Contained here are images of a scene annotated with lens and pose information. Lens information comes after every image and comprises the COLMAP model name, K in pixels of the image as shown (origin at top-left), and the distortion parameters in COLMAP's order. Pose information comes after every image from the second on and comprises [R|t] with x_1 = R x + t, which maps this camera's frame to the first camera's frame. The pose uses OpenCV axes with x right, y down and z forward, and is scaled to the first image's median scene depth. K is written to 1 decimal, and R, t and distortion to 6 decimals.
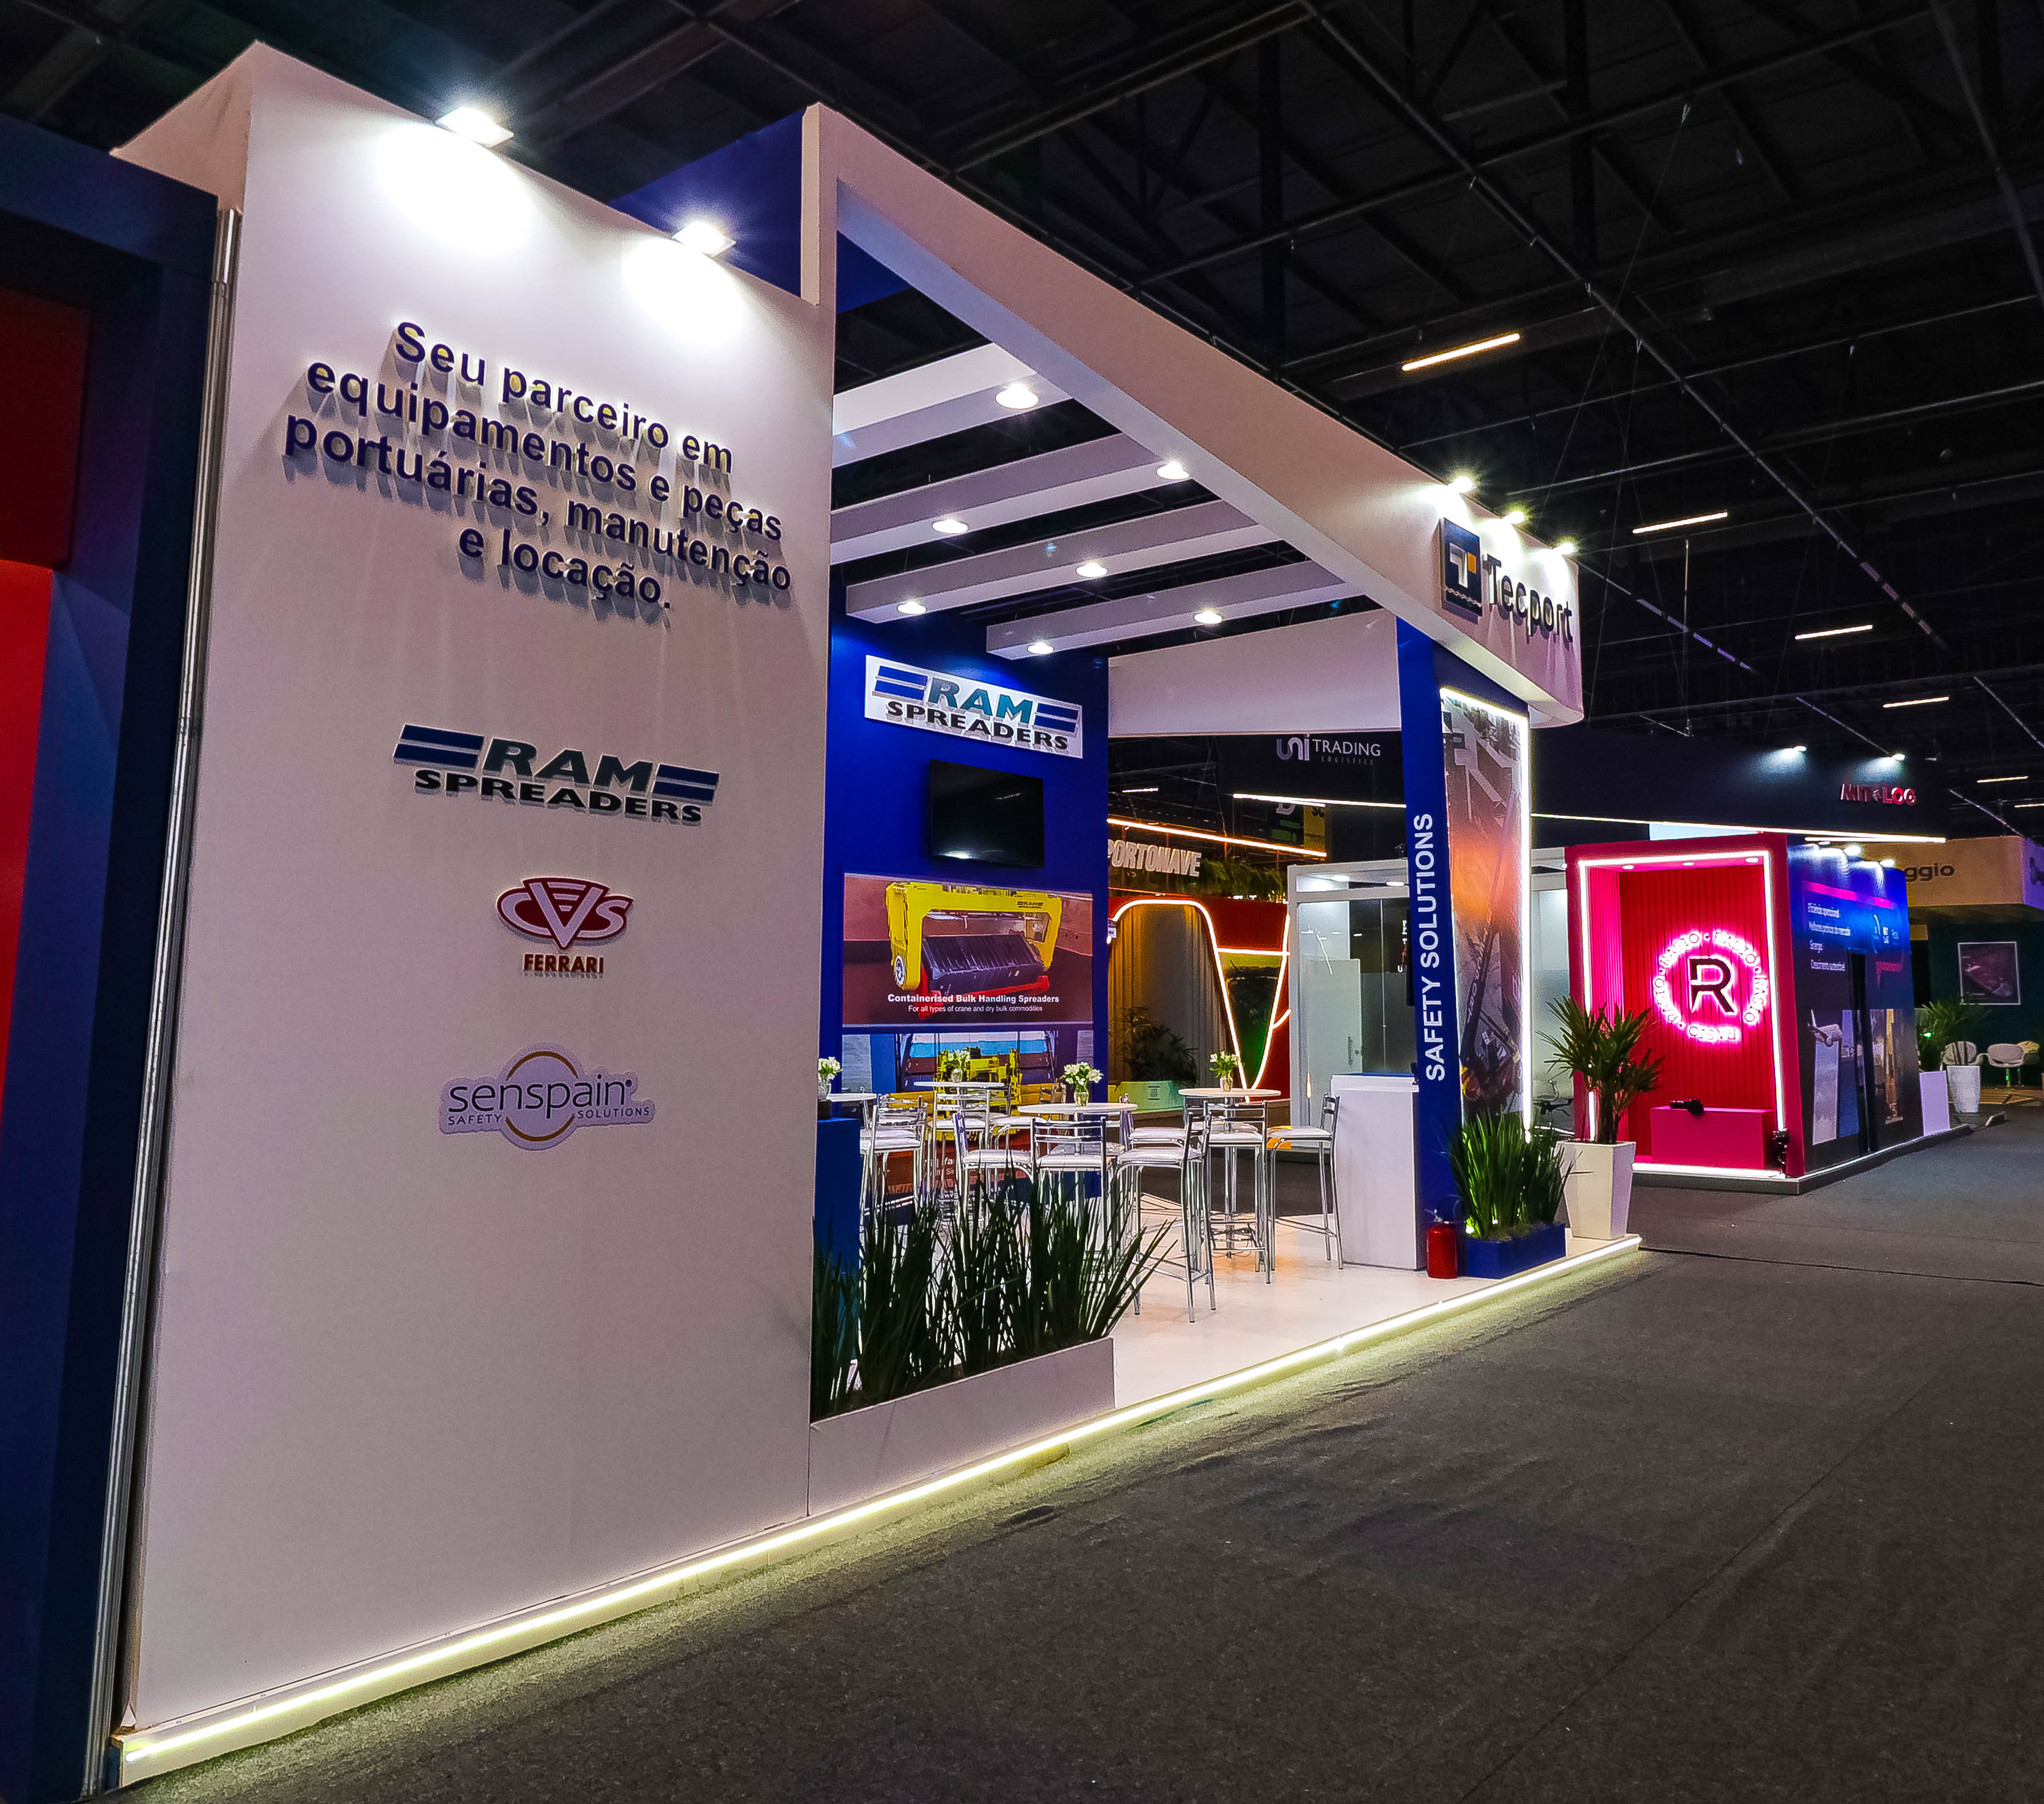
lens RADIAL K [[1582.5, 0, 1021.8], [0, 1582.5, 799.5], [0, 0, 1]] dist [0.003250, 0.002631]
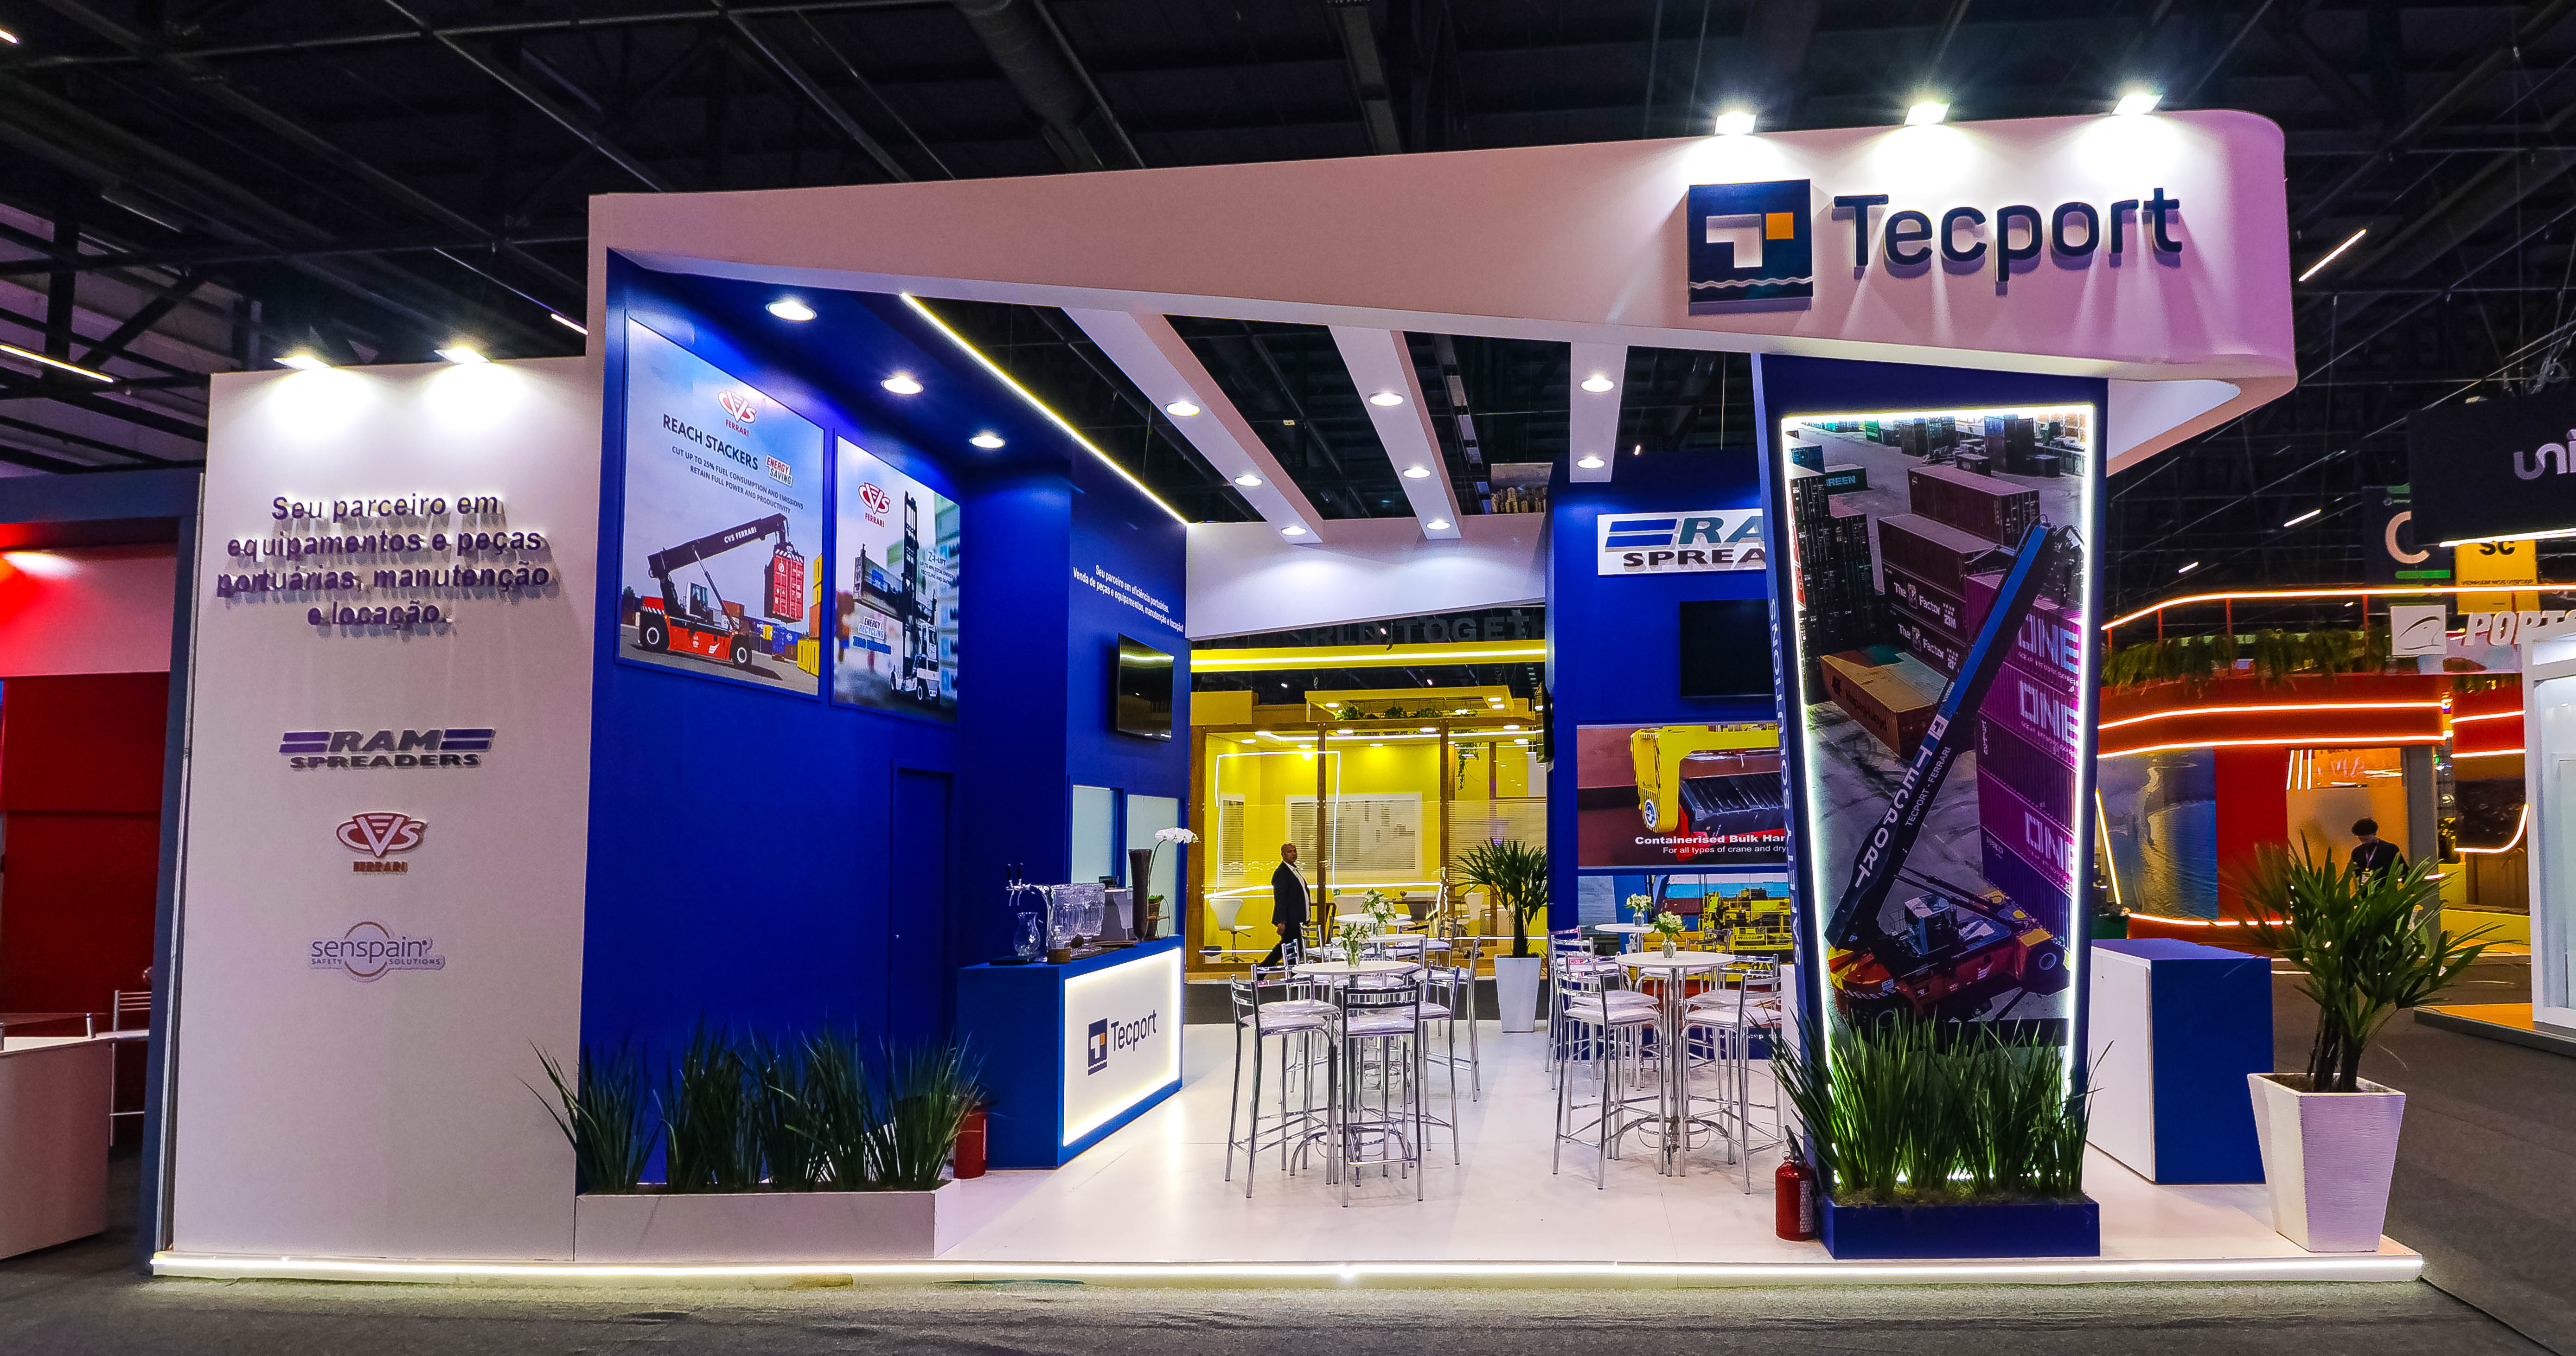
lens RADIAL K [[1184.2, 0, 1295.8], [0, 1184.2, 761.5], [0, 0, 1]] dist [-0.011717, -0.000296]
pose [[0.573722, -0.065147, -0.816455, 0.504857], [0.128493, 0.991648, 0.011167, 0.043690], [0.808908, -0.111315, 0.577301, 0.450837]]
